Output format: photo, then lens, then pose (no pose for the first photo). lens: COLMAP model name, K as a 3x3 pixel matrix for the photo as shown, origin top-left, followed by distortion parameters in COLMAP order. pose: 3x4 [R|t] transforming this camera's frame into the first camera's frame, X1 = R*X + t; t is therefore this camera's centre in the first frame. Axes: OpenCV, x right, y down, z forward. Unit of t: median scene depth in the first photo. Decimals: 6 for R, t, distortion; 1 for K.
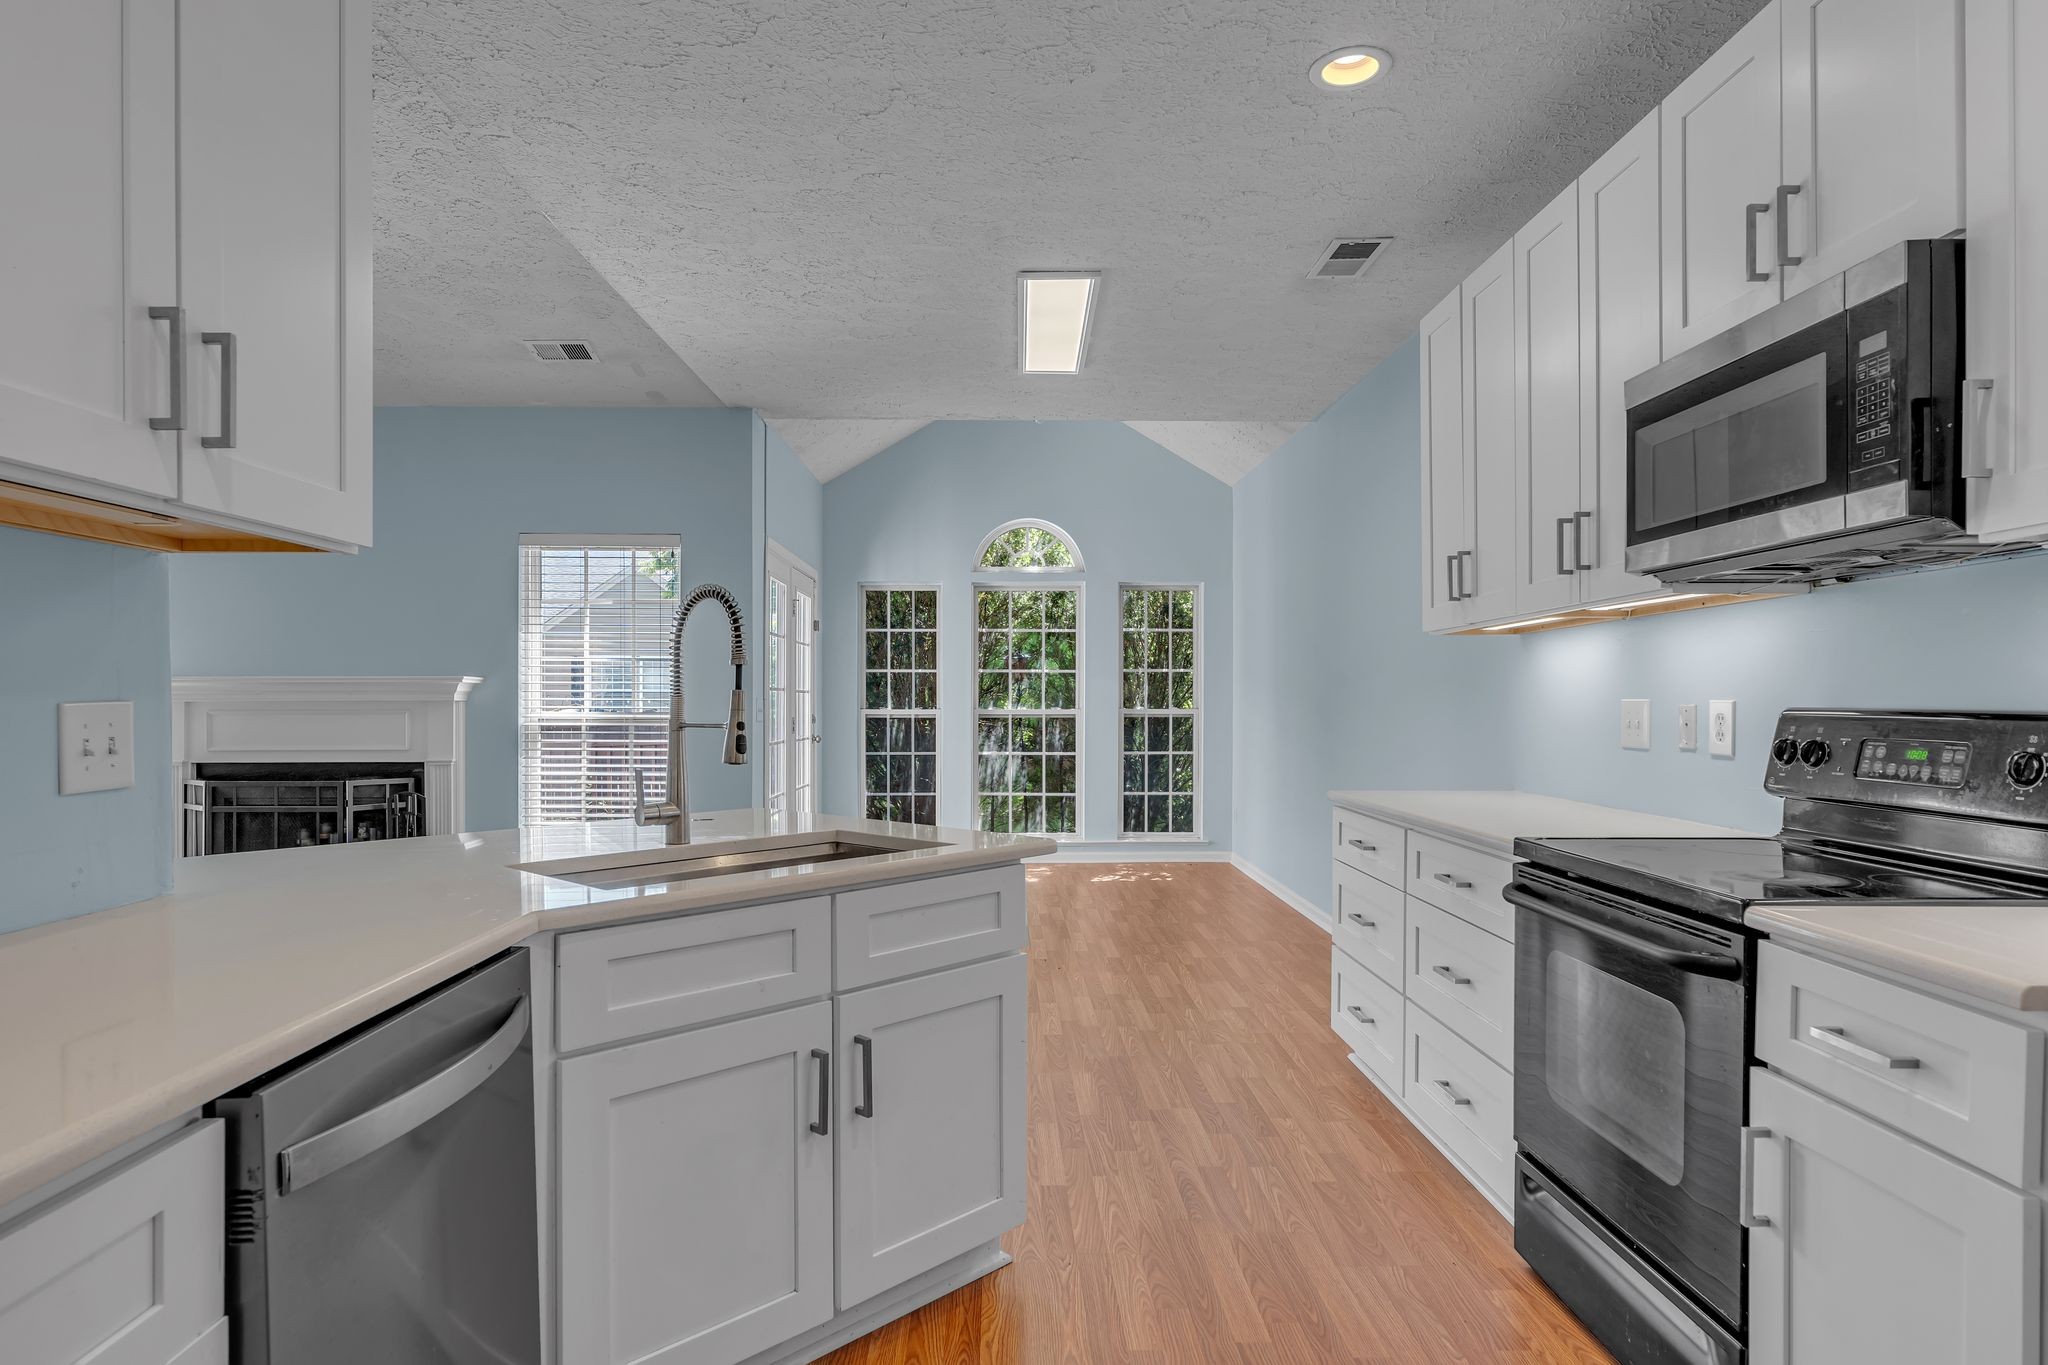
lens RADIAL K [[1175.7, 0, 1030.4], [0, 1175.7, 688.7], [0, 0, 1]] dist [0.014946, -0.003315]
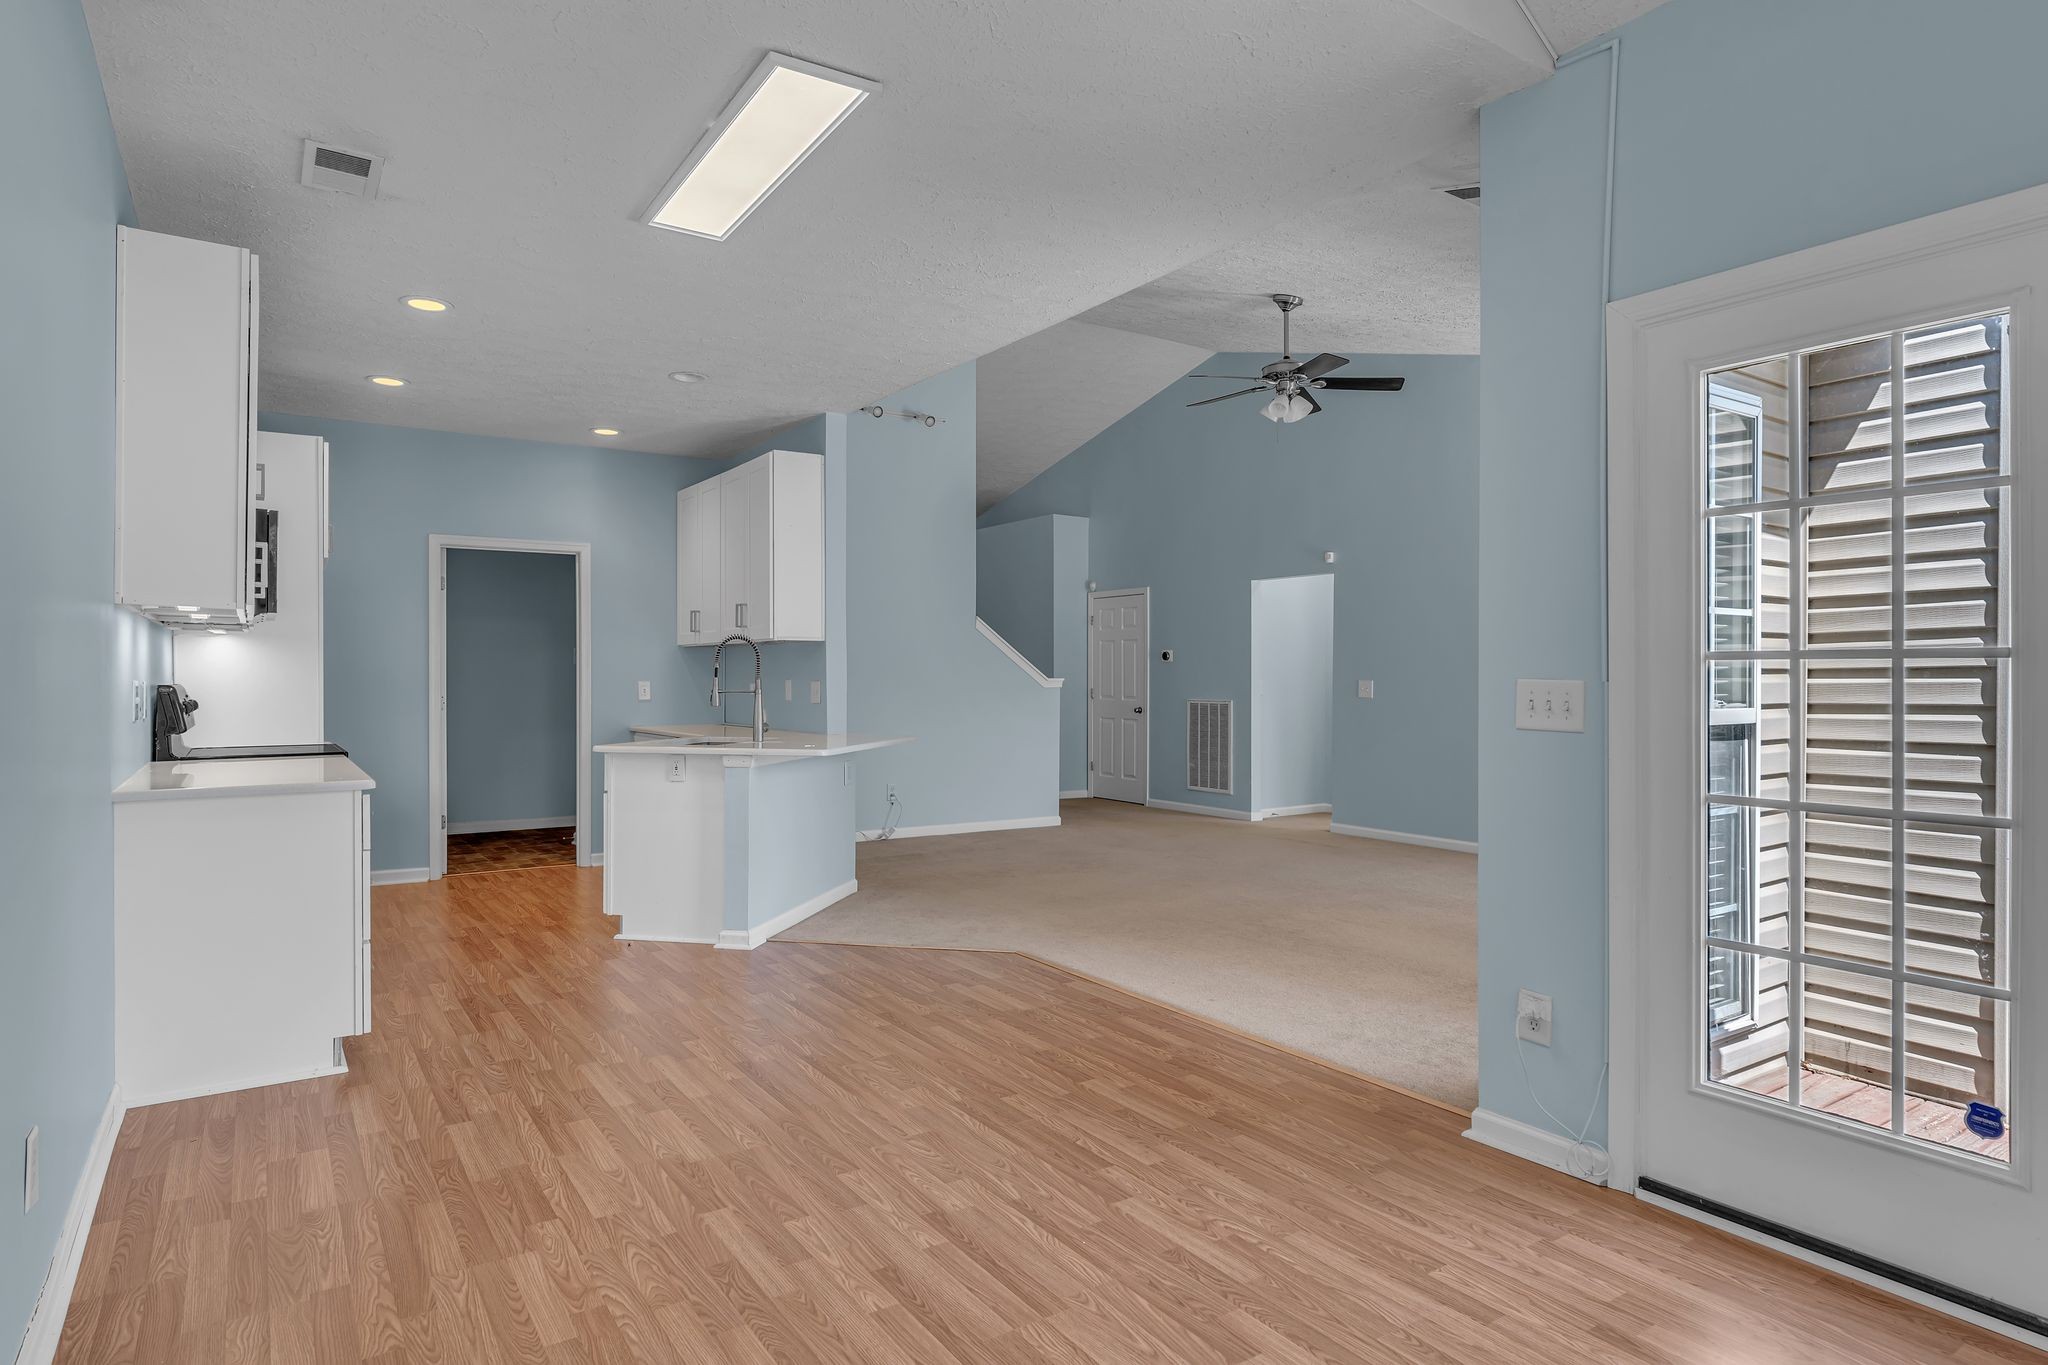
lens RADIAL K [[1175.7, 0, 1028.1], [0, 1175.7, 676.9], [0, 0, 1]] dist [0.014946, -0.003315]
pose [[-0.850841, -0.000938, -0.525422, 0.346122], [0.004487, 0.999949, -0.009052, 0.016702], [0.525403, -0.010060, -0.850794, 2.362876]]
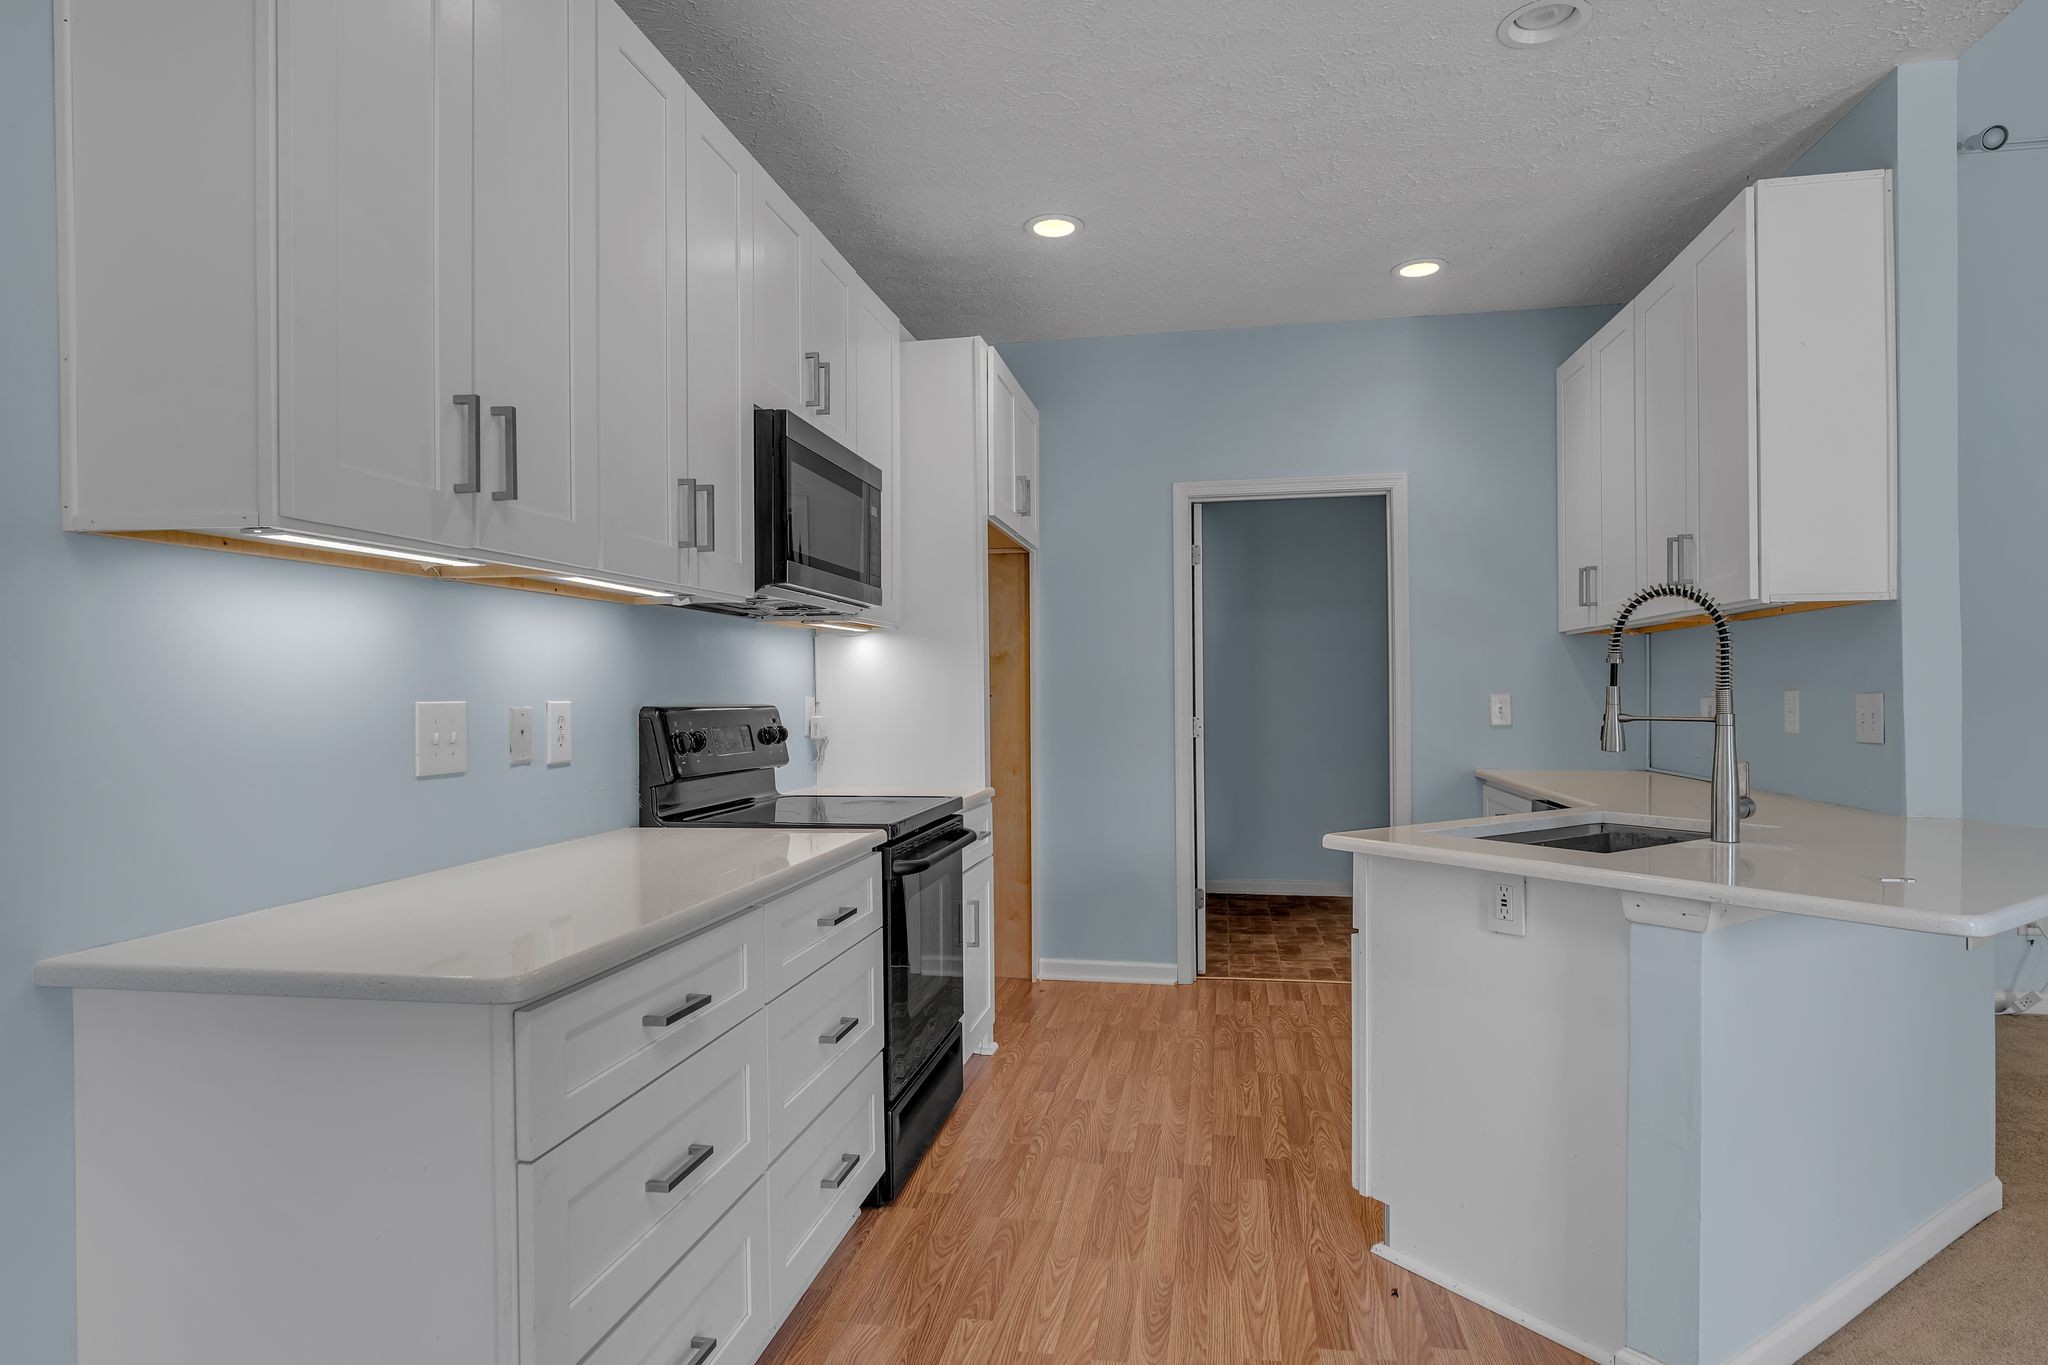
lens RADIAL K [[1175.7, 0, 1008.5], [0, 1175.7, 686.7], [0, 0, 1]] dist [0.014946, -0.003315]
pose [[-0.977394, 0.006538, 0.211327, 0.051466], [0.003591, 0.999891, -0.014325, 0.010160], [-0.211398, -0.013242, -0.977310, 1.492139]]
